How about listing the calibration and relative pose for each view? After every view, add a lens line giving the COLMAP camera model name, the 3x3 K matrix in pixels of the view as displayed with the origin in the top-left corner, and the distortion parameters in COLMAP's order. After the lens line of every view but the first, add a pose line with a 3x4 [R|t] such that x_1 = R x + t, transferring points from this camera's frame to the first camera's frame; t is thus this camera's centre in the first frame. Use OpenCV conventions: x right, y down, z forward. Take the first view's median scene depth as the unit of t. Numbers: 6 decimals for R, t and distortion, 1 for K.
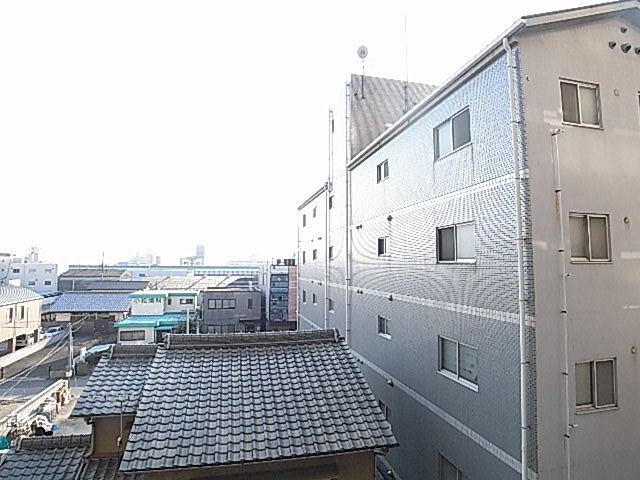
lens RADIAL K [[366.4, 0, 317.9], [0, 366.4, 238.9], [0, 0, 1]] dist [-0.061028, 0.002034]
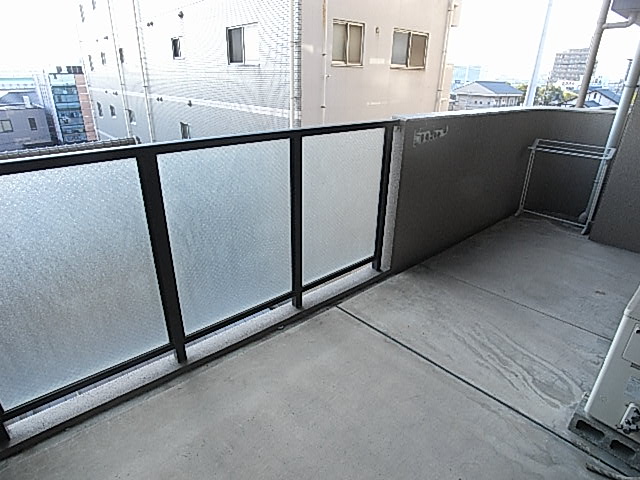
lens RADIAL K [[366.4, 0, 320.5], [0, 366.4, 238.0], [0, 0, 1]] dist [-0.061028, 0.002034]
pose [[0.885310, -0.181307, 0.428199, 0.022048], [-0.046473, 0.881746, 0.469430, 0.004472], [-0.462674, -0.435491, 0.772192, -0.101419]]
